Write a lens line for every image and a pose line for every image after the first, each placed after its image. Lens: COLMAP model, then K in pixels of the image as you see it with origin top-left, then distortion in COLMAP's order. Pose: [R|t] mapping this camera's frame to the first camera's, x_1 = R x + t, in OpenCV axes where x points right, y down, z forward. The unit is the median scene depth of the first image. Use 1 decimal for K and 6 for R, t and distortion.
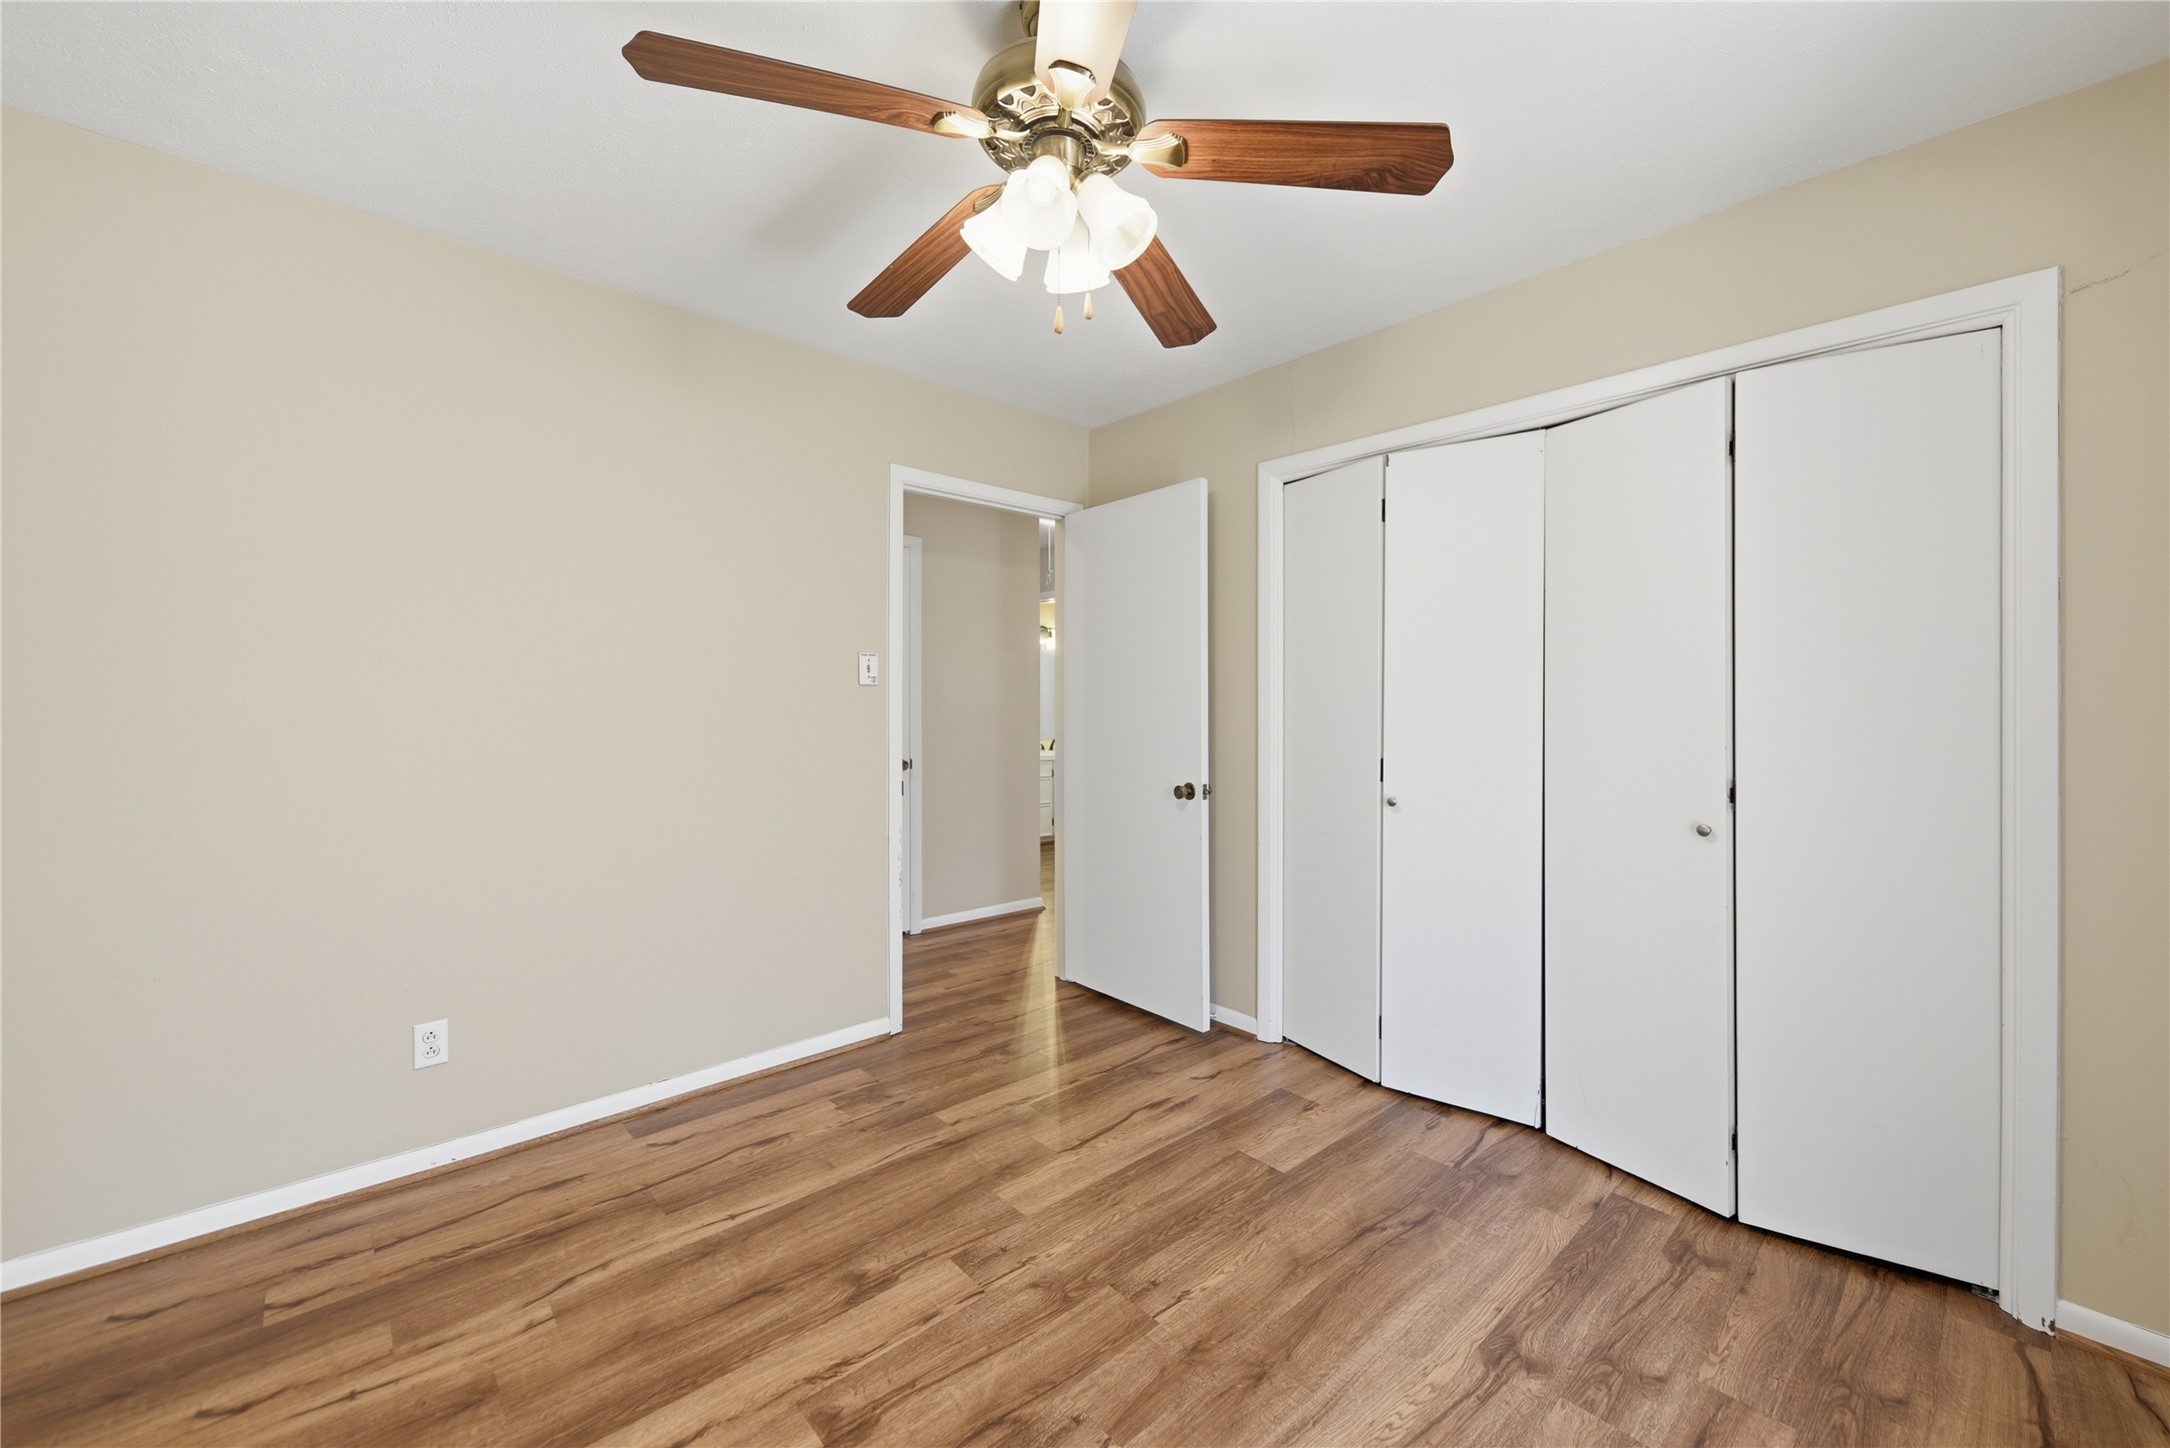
lens RADIAL K [[841.6, 0, 1119.1], [0, 841.6, 708.0], [0, 0, 1]] dist [0.022085, -0.009381]
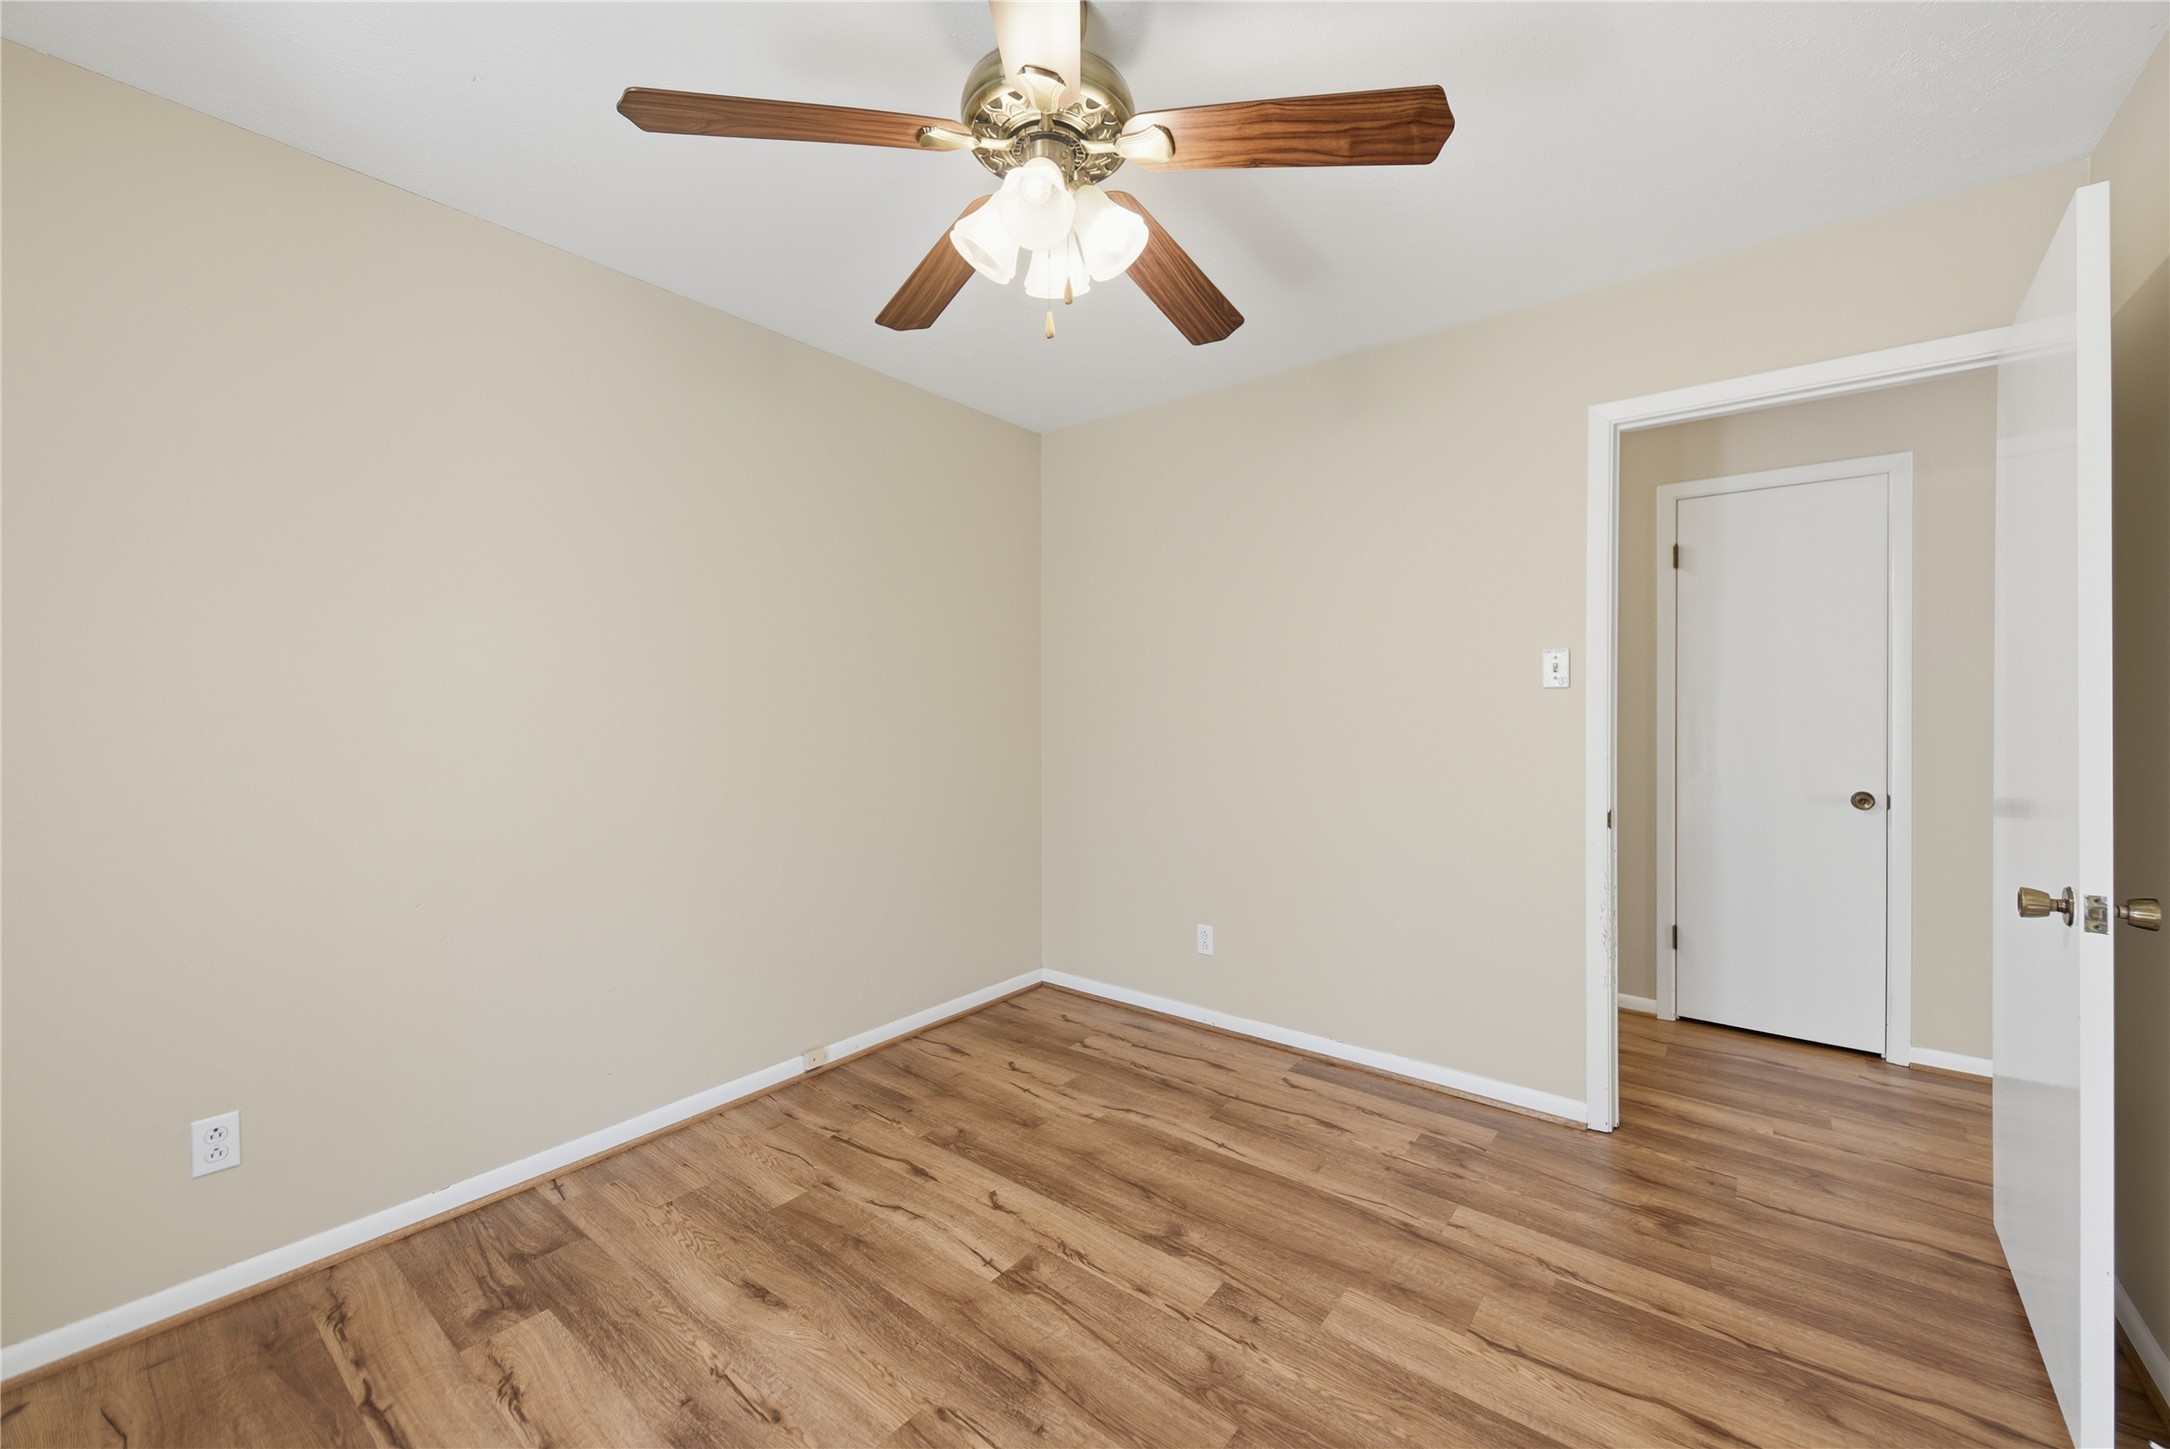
lens RADIAL K [[841.6, 0, 1119.1], [0, 841.6, 708.5], [0, 0, 1]] dist [0.022085, -0.009381]
pose [[0.161340, -0.005634, -0.986883, 0.787288], [-0.002605, 0.999978, -0.006135, 0.000230], [0.986895, 0.003561, 0.161322, 0.768865]]
